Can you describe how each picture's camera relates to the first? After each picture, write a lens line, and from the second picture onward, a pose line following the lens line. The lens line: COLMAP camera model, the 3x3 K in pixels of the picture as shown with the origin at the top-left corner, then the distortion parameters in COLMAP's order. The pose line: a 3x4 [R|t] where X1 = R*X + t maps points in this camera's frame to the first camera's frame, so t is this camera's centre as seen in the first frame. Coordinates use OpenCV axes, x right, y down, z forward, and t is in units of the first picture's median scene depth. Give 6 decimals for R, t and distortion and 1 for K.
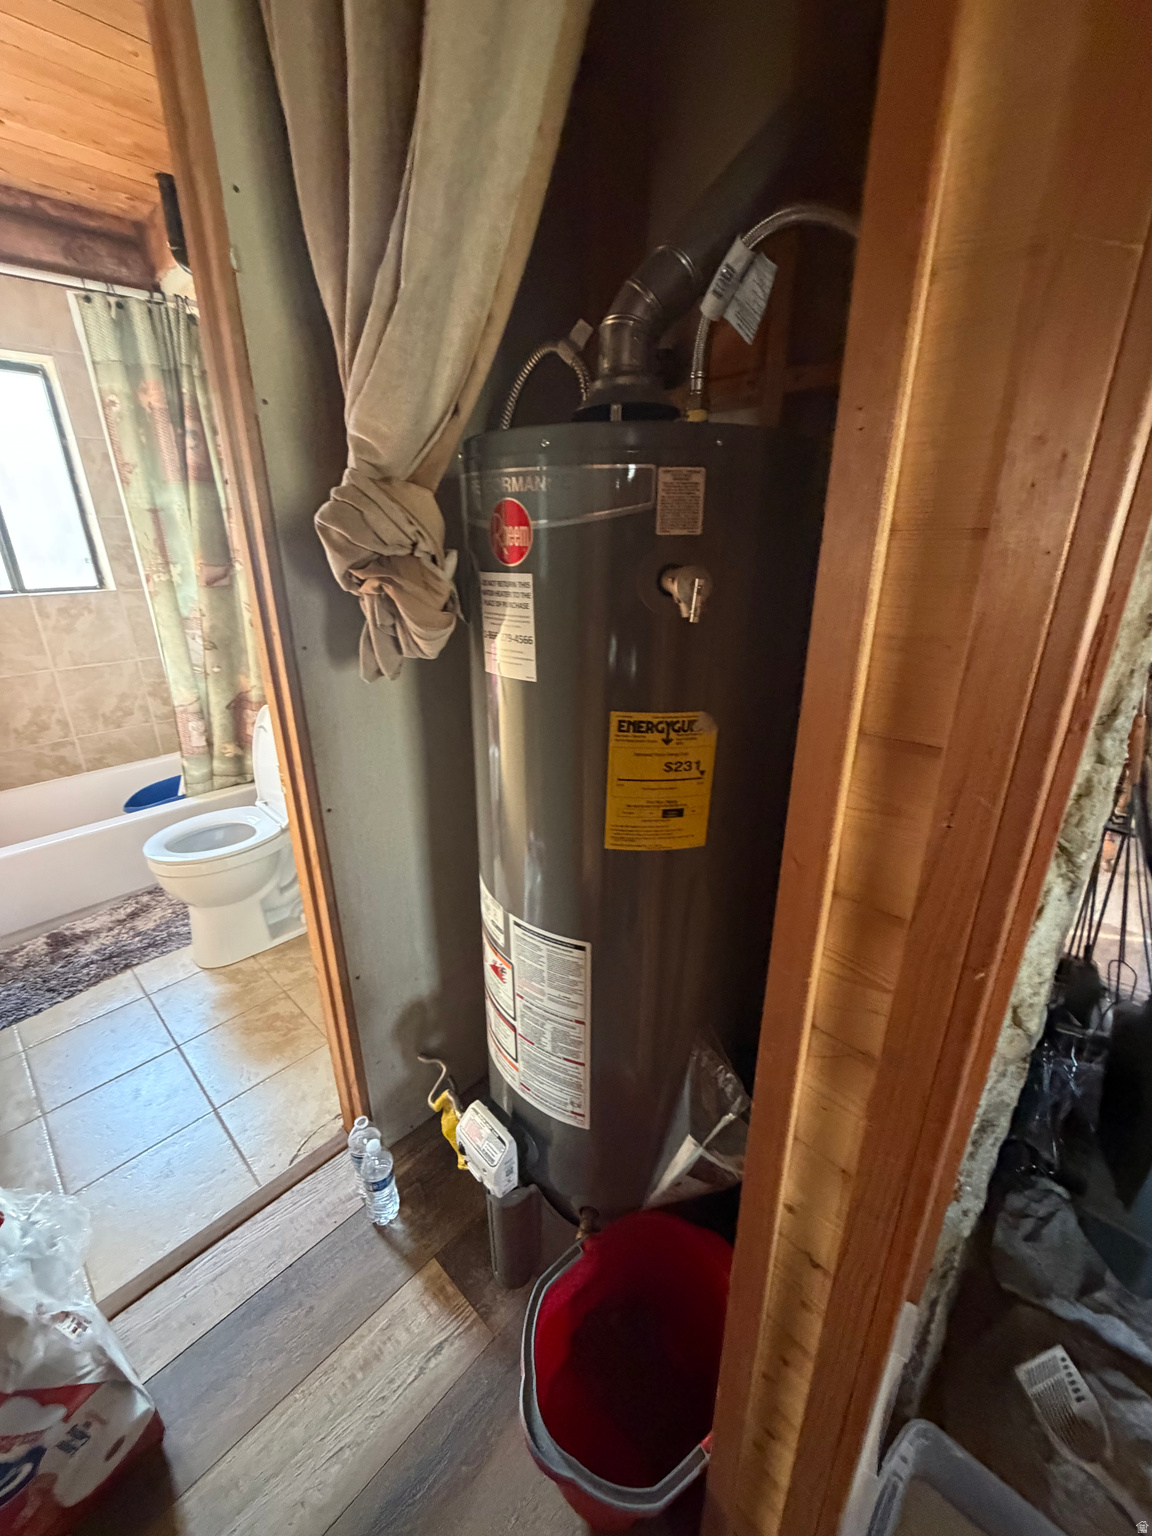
lens RADIAL K [[609.0, 0, 572.3], [0, 609.0, 761.3], [0, 0, 1]] dist [-0.002799, 0.000466]
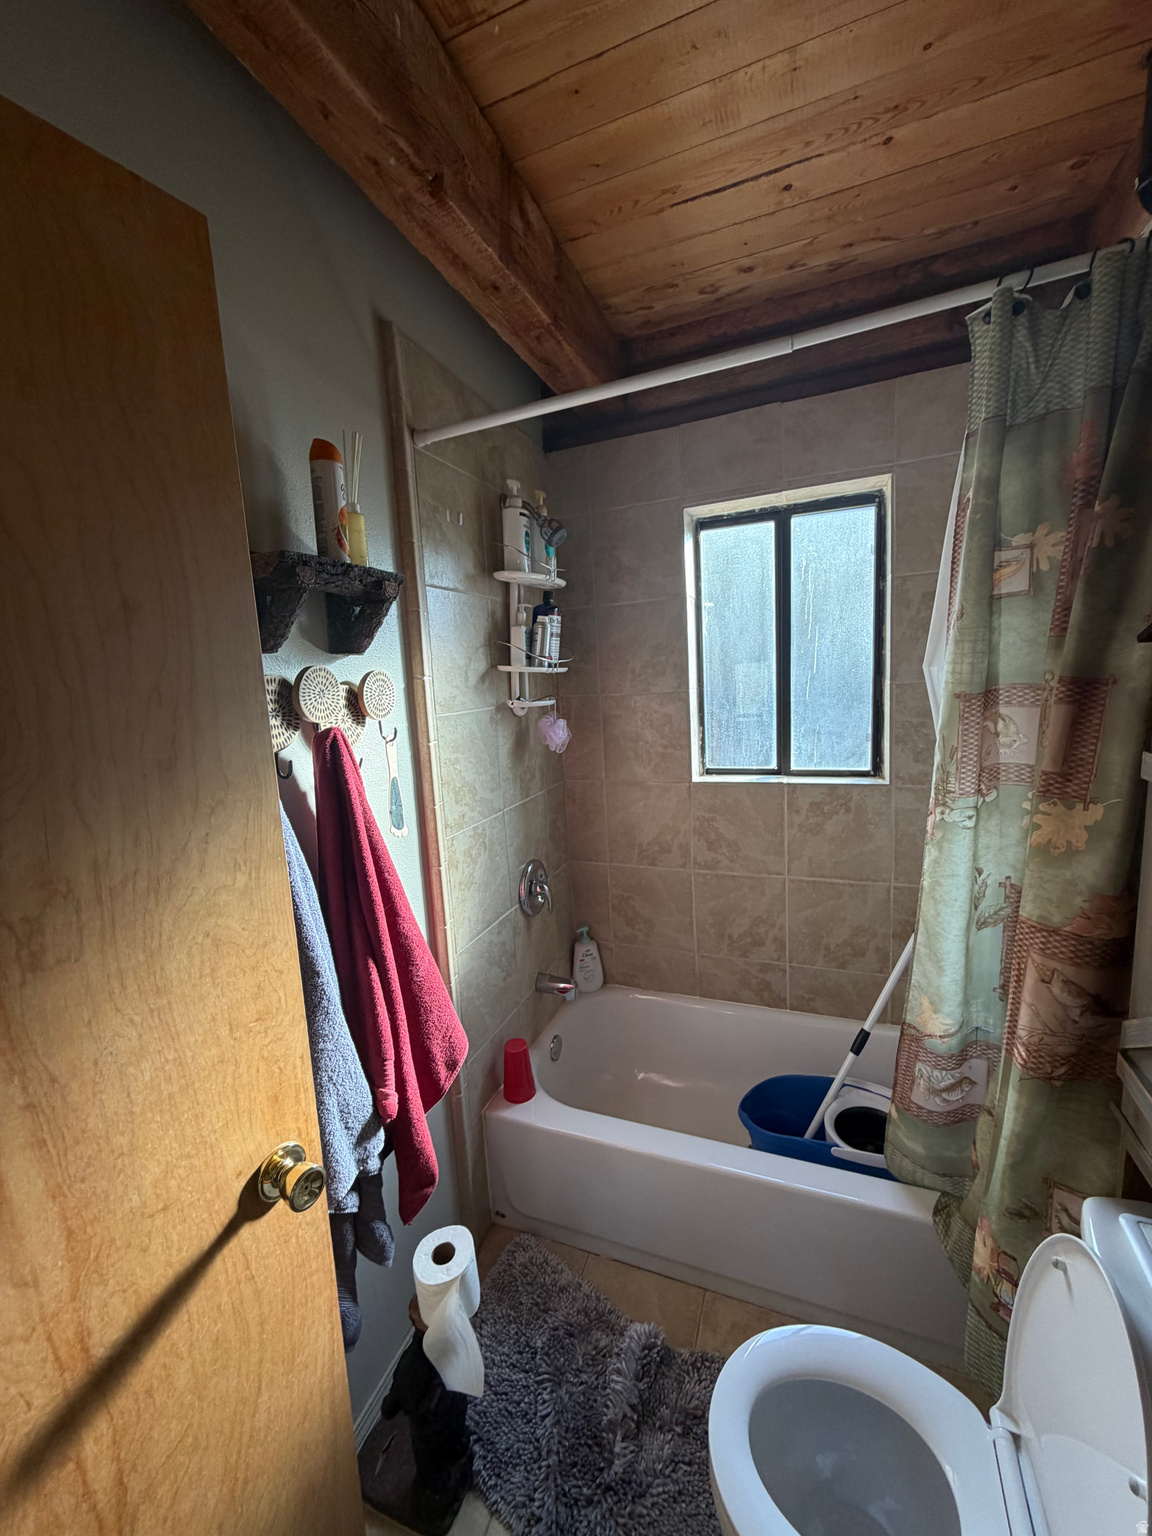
lens RADIAL K [[609.0, 0, 576.4], [0, 609.0, 763.3], [0, 0, 1]] dist [-0.002799, 0.000466]
pose [[0.368634, 0.126500, -0.920927, -0.298253], [-0.274701, 0.961276, 0.022084, -0.258163], [0.888059, 0.244839, 0.389109, 0.486594]]
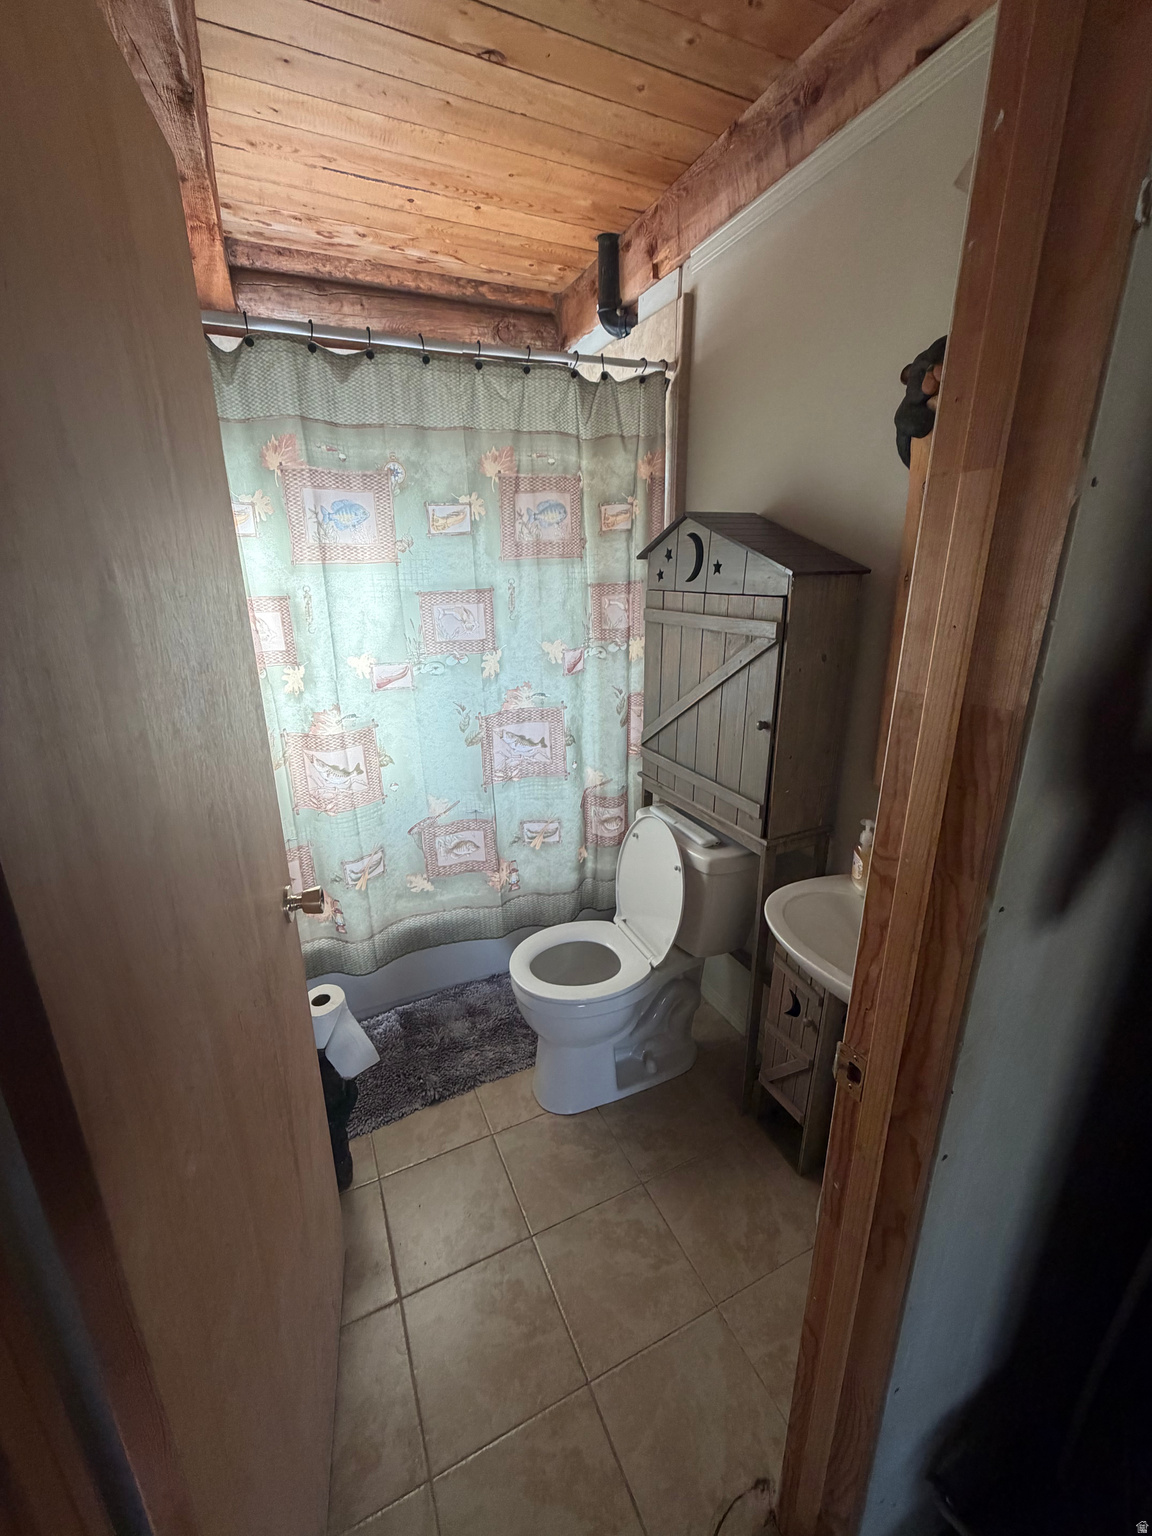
lens RADIAL K [[609.0, 0, 574.9], [0, 609.0, 764.0], [0, 0, 1]] dist [-0.002799, 0.000466]
pose [[0.927861, 0.105934, -0.357563, -0.274597], [-0.124389, 0.991811, -0.028943, -0.113043], [0.351569, 0.071332, 0.933440, 0.152514]]
